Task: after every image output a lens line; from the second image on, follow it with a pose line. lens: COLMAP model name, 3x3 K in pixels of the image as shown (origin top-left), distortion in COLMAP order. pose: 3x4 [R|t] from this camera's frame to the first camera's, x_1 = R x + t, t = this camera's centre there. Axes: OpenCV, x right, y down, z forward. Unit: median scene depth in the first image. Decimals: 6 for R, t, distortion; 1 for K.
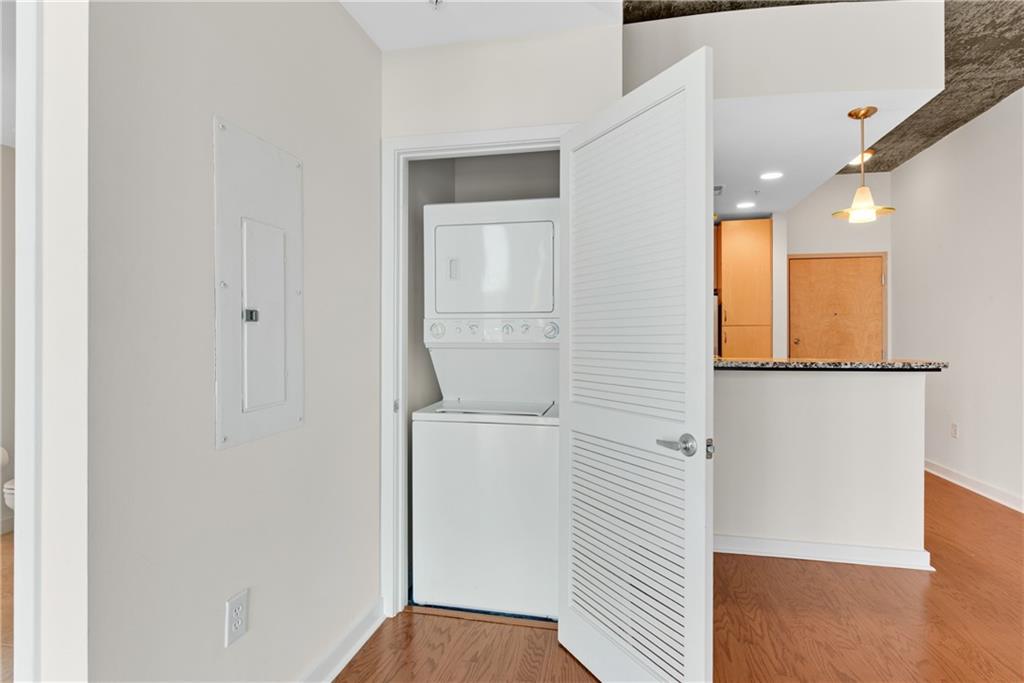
lens RADIAL K [[535.6, 0, 508.9], [0, 535.6, 336.7], [0, 0, 1]] dist [0.002659, -0.001262]
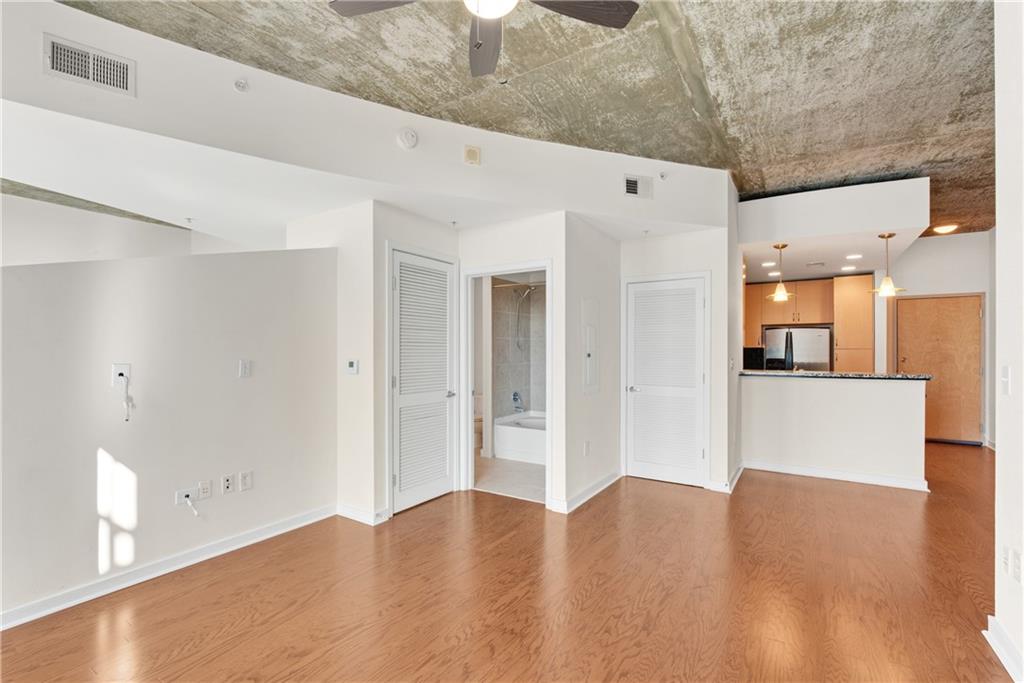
lens RADIAL K [[451.8, 0, 505.8], [0, 451.8, 351.3], [0, 0, 1]] dist [-0.000574, -0.002819]
pose [[0.933002, -0.000404, -0.359872, 0.012327], [0.001812, 0.999992, 0.003577, -0.037202], [0.359868, -0.003989, 0.932995, -0.851563]]
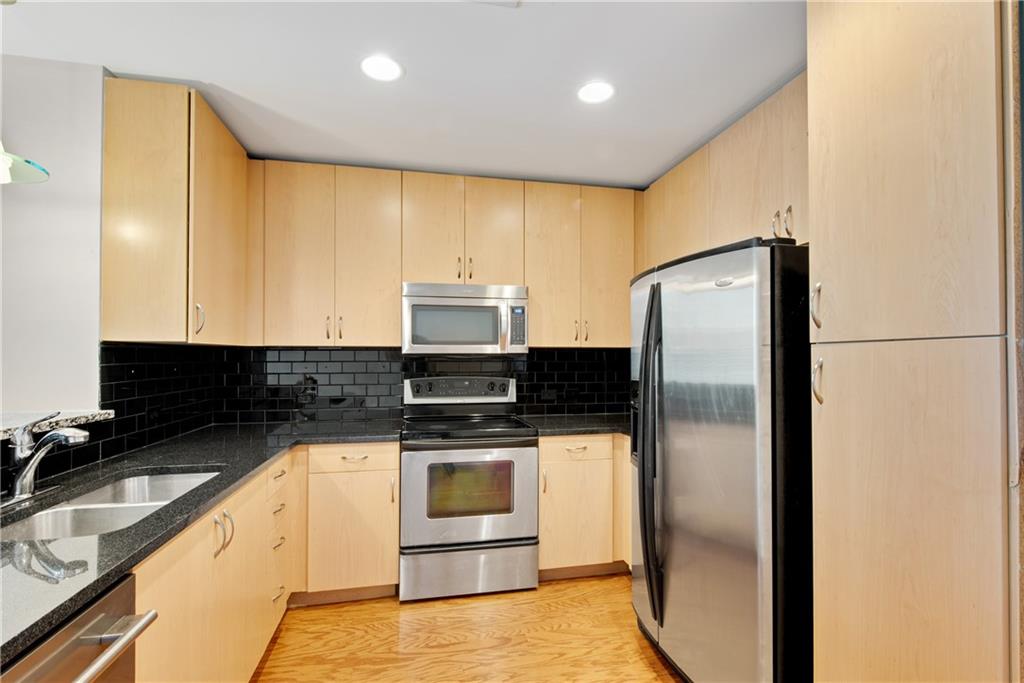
lens RADIAL K [[451.8, 0, 511.6], [0, 451.8, 357.3], [0, 0, 1]] dist [-0.000574, -0.002819]
pose [[0.412391, -0.002786, -0.911003, 1.002338], [0.004284, 0.999990, -0.001119, -0.025010], [0.910997, -0.003441, 0.412399, 1.343099]]
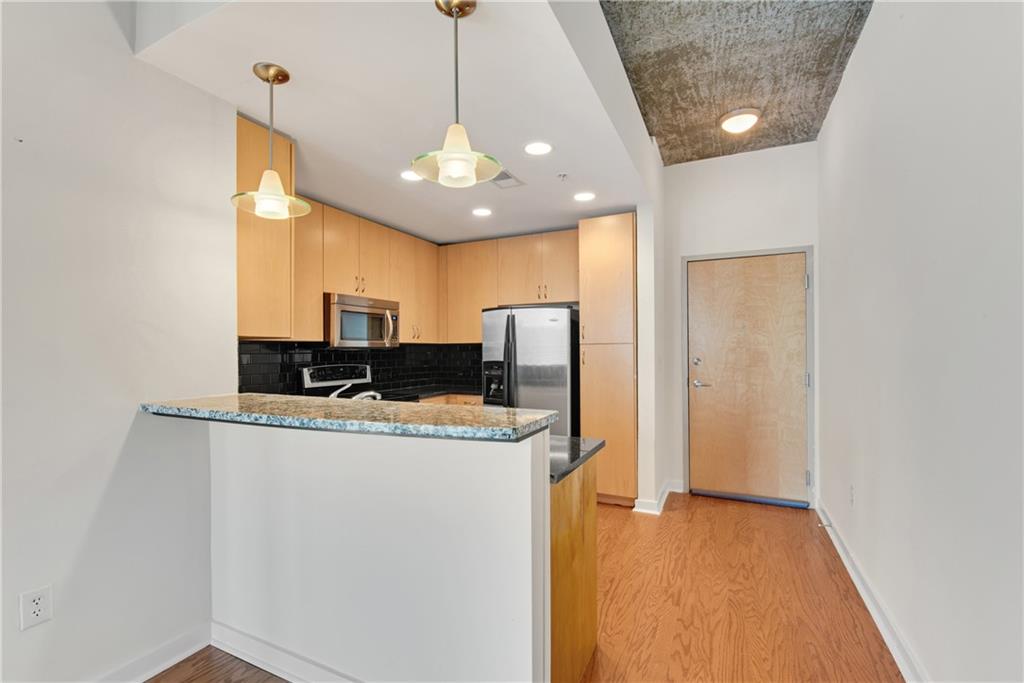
lens RADIAL K [[451.8, 0, 503.5], [0, 451.8, 350.5], [0, 0, 1]] dist [-0.000574, -0.002819]
pose [[0.970381, -0.006386, -0.241494, 0.816572], [0.007641, 0.999962, 0.004258, -0.026813], [0.241458, -0.005977, 0.970393, 0.505656]]
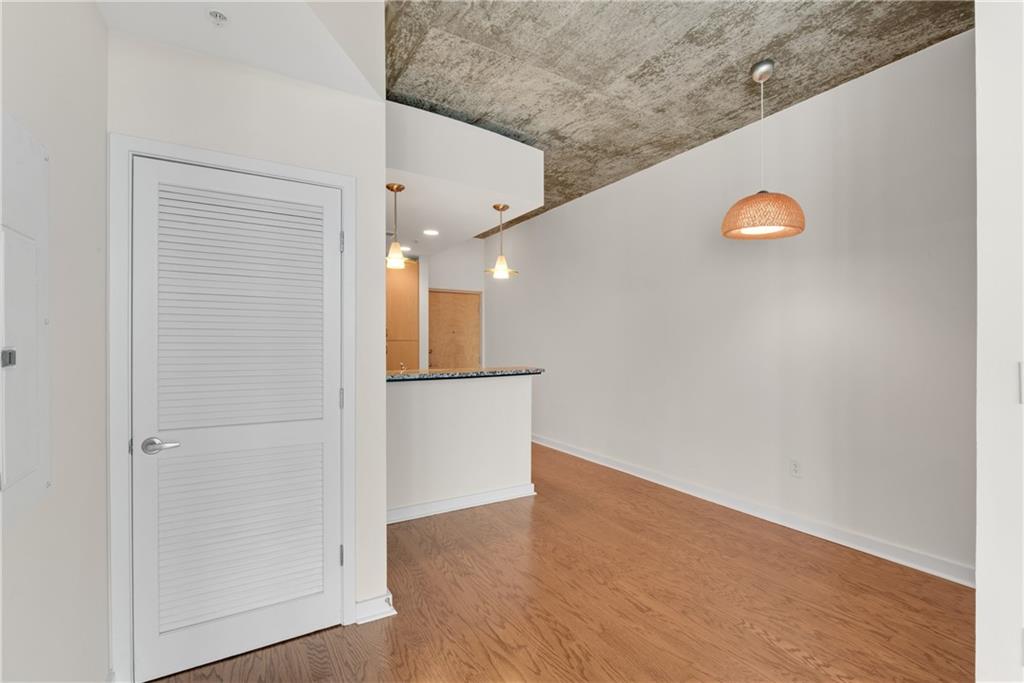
lens RADIAL K [[451.8, 0, 510.5], [0, 451.8, 342.9], [0, 0, 1]] dist [-0.000574, -0.002819]
pose [[0.728128, -0.001302, 0.685440, -0.204142], [-0.000036, 0.999998, 0.001937, -0.030870], [-0.685441, -0.001435, 0.728127, 0.038496]]
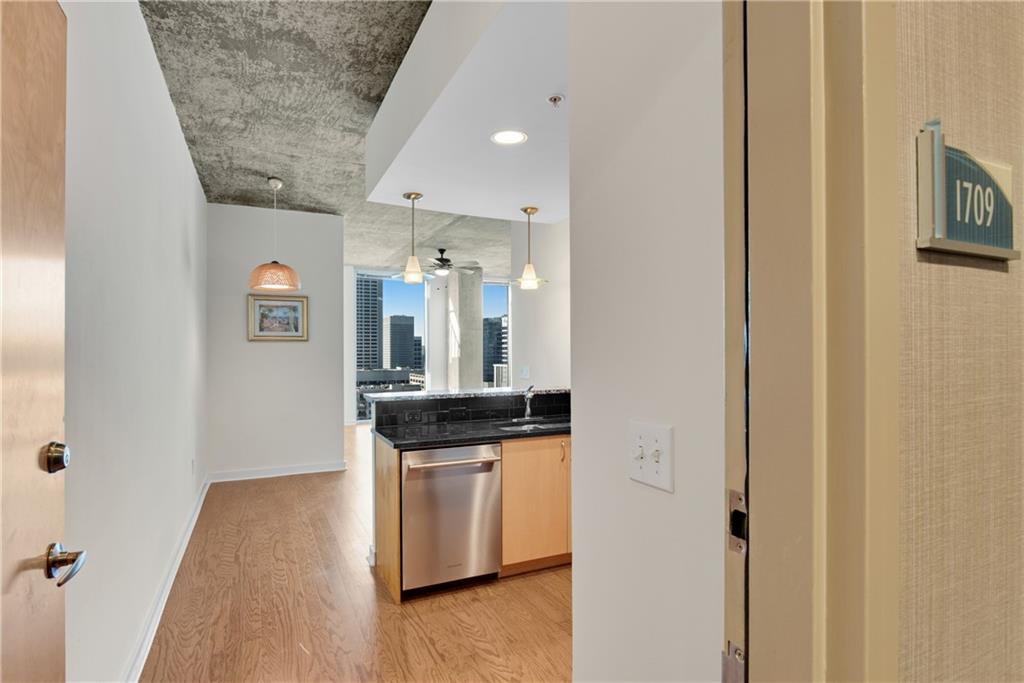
lens RADIAL K [[535.6, 0, 515.4], [0, 535.6, 346.4], [0, 0, 1]] dist [0.002659, -0.001262]
pose [[-0.783818, -0.001933, -0.620987, 1.224813], [0.006691, 0.999911, -0.011558, -0.049591], [0.620954, -0.013214, -0.783735, 2.085762]]
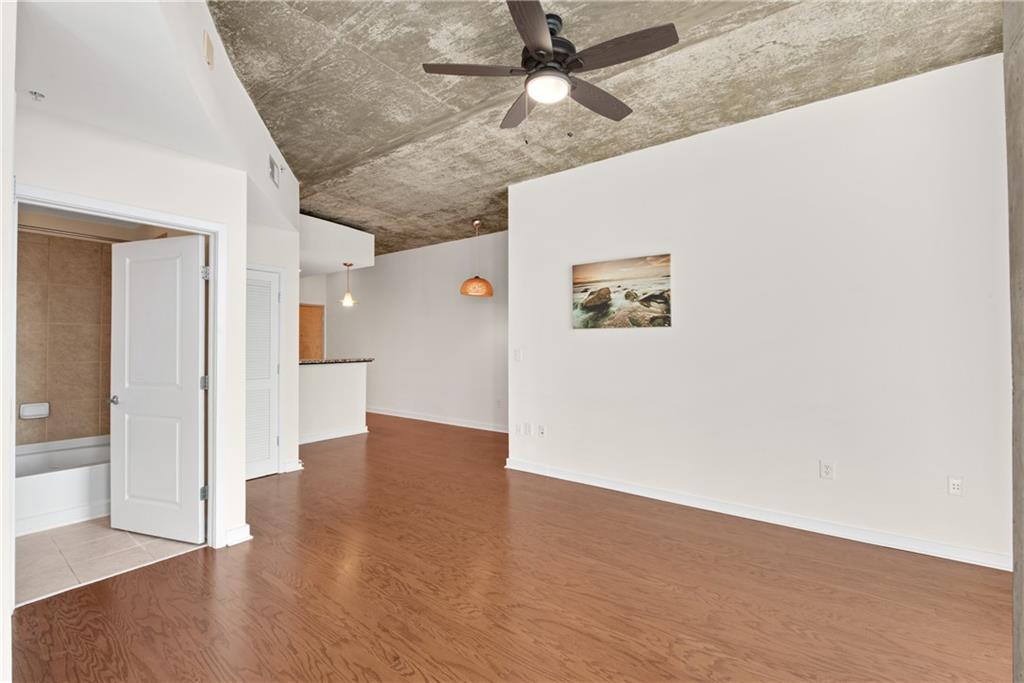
lens RADIAL K [[431.4, 0, 507.0], [0, 431.4, 341.6], [0, 0, 1]] dist [-0.000467, -0.000081]
pose [[0.420046, 0.003890, 0.907494, -0.914441], [-0.003590, 0.999990, -0.002625, -0.036530], [-0.907496, -0.002155, 0.420056, -0.584636]]
